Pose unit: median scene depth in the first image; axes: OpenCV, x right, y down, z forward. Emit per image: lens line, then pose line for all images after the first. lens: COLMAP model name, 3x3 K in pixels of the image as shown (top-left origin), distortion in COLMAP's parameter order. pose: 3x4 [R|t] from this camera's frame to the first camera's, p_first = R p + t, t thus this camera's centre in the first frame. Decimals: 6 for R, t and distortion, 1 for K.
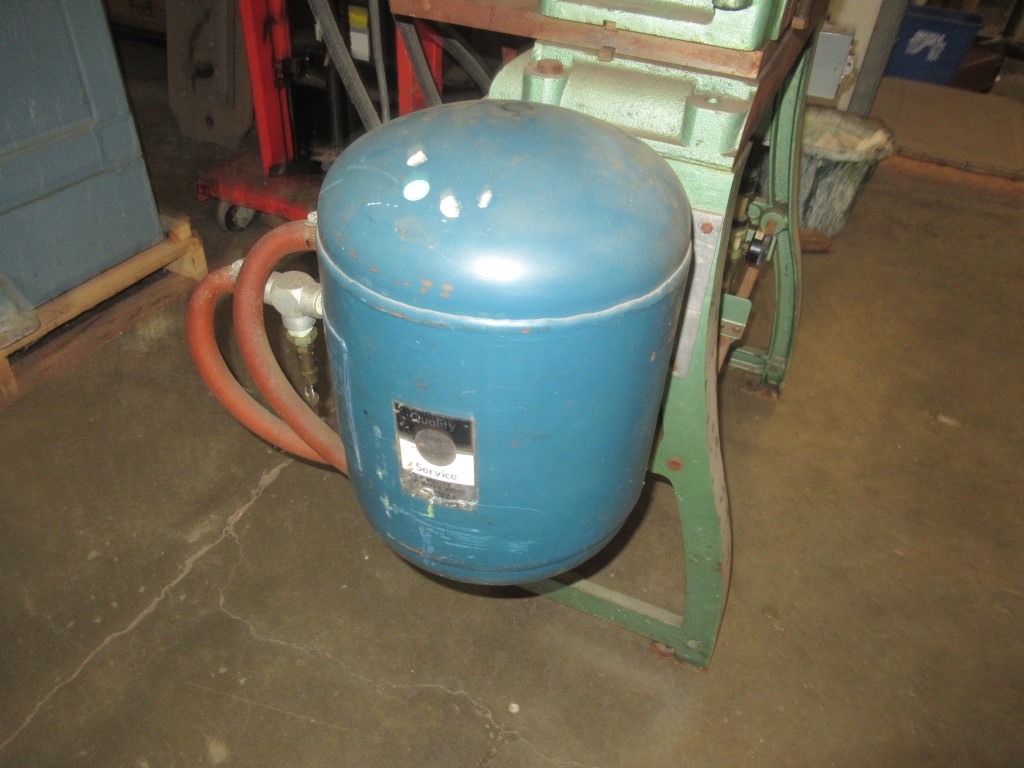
lens RADIAL K [[757.2, 0, 505.4], [0, 757.2, 387.2], [0, 0, 1]] dist [-0.008714, -0.011552]
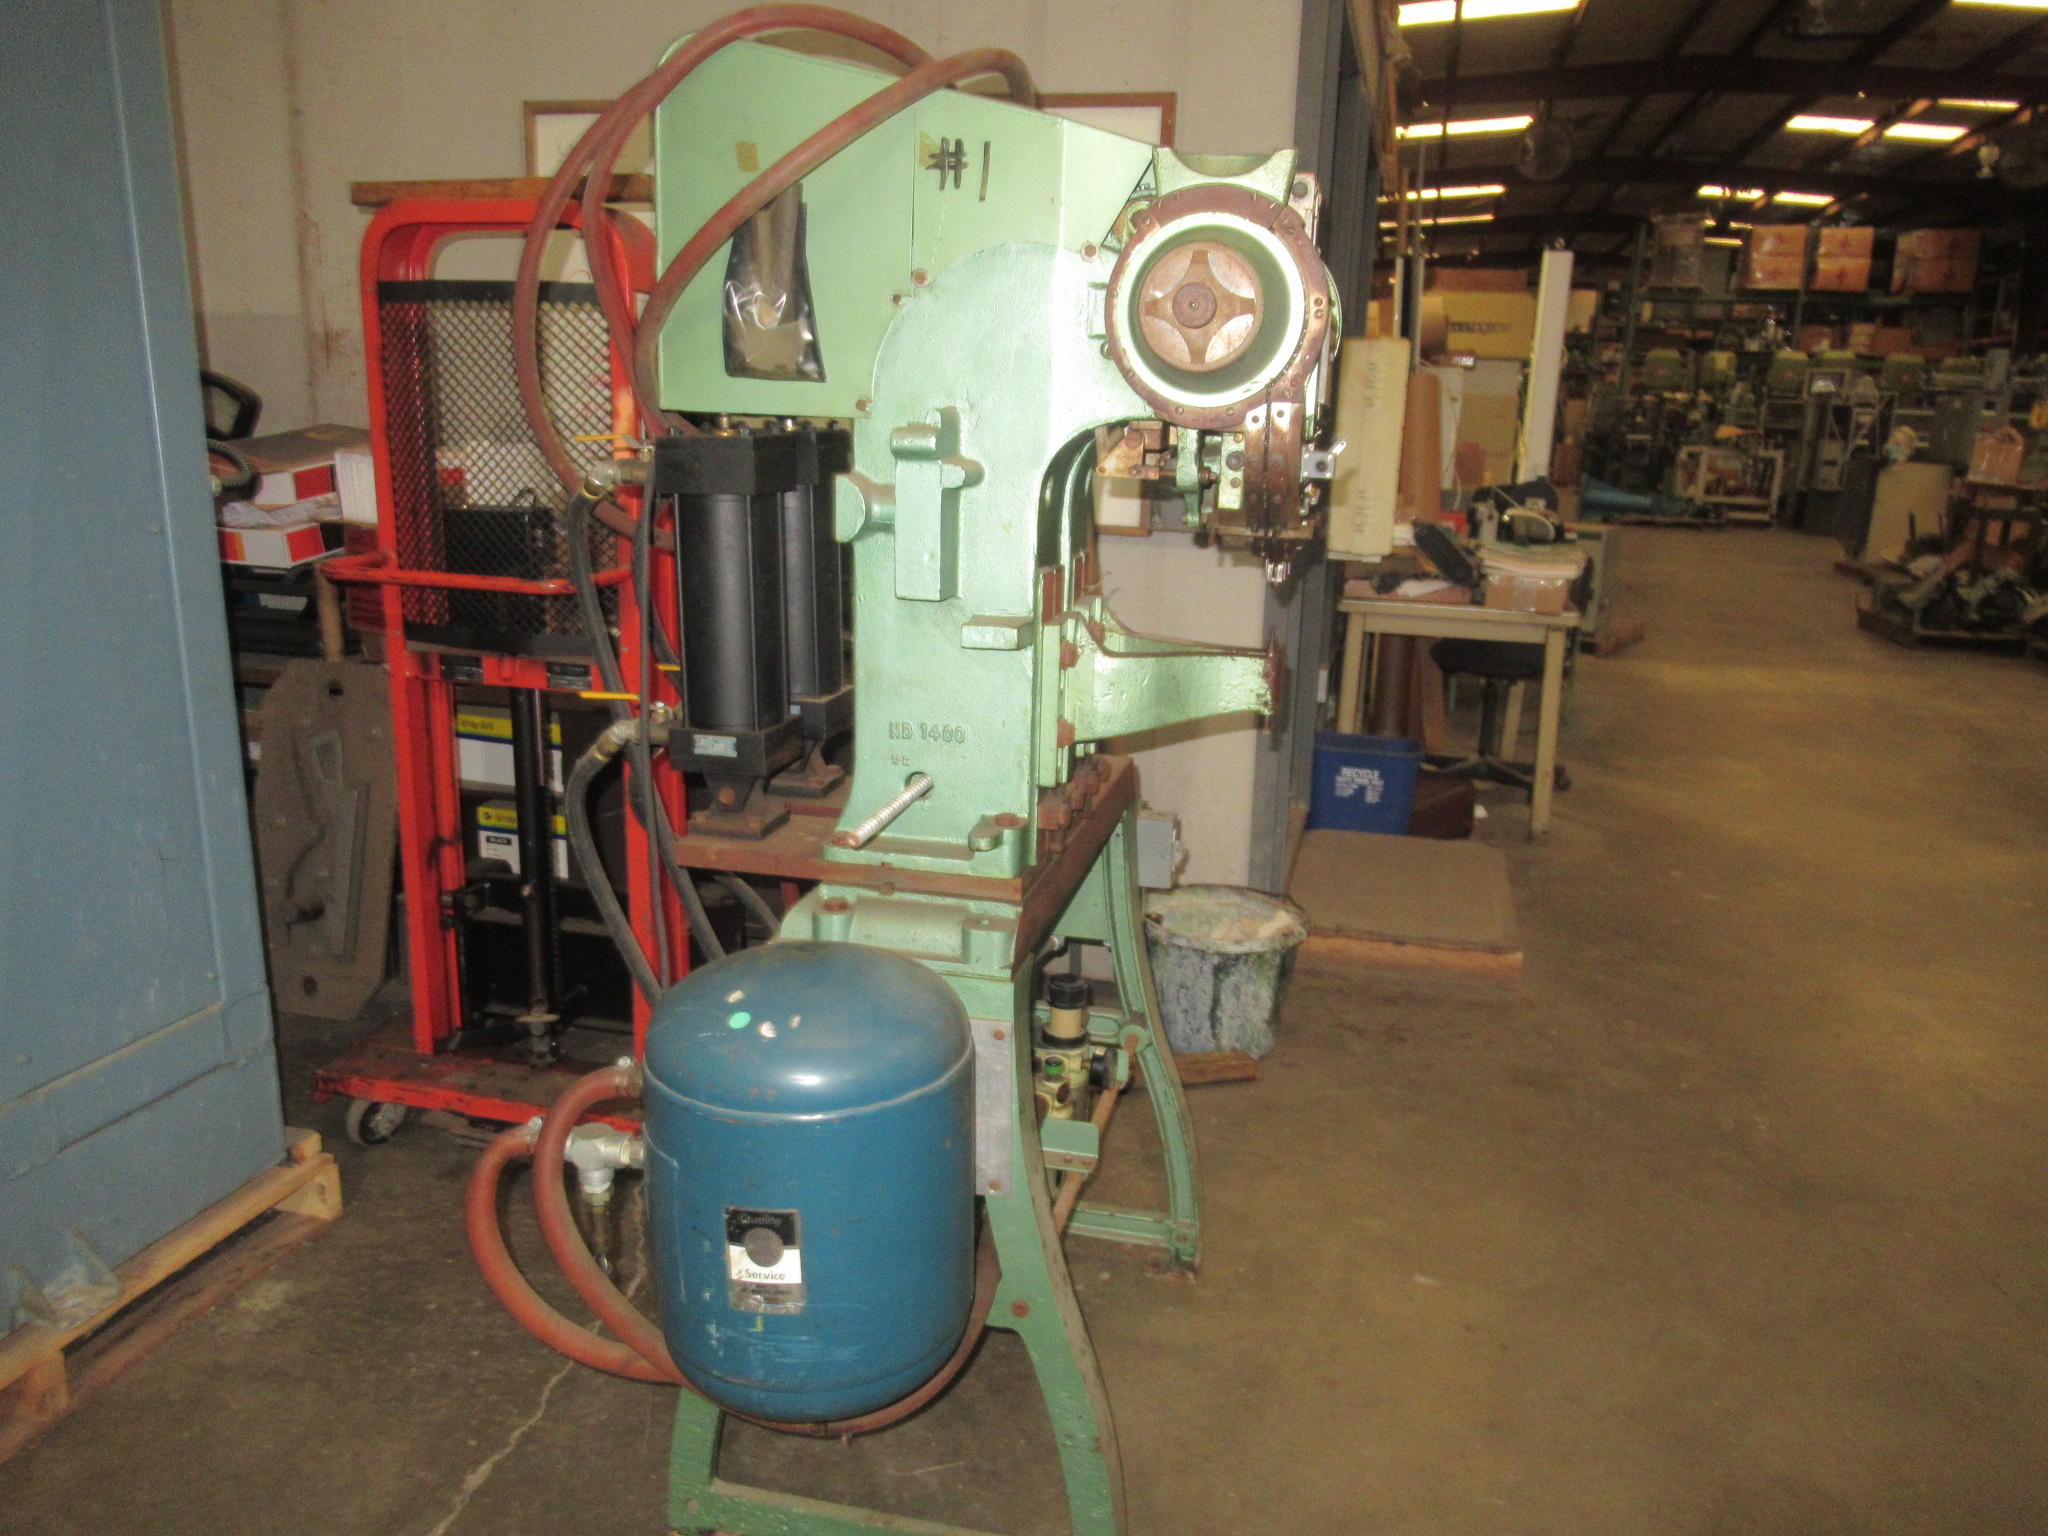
lens RADIAL K [[1546.0, 0, 1010.6], [0, 1546.0, 763.6], [0, 0, 1]] dist [0.008791, 0.002386]
pose [[0.982832, -0.071810, 0.169957, -0.030384], [0.137110, 0.900654, -0.412340, 0.180221], [-0.123462, 0.428563, 0.895037, -0.581789]]
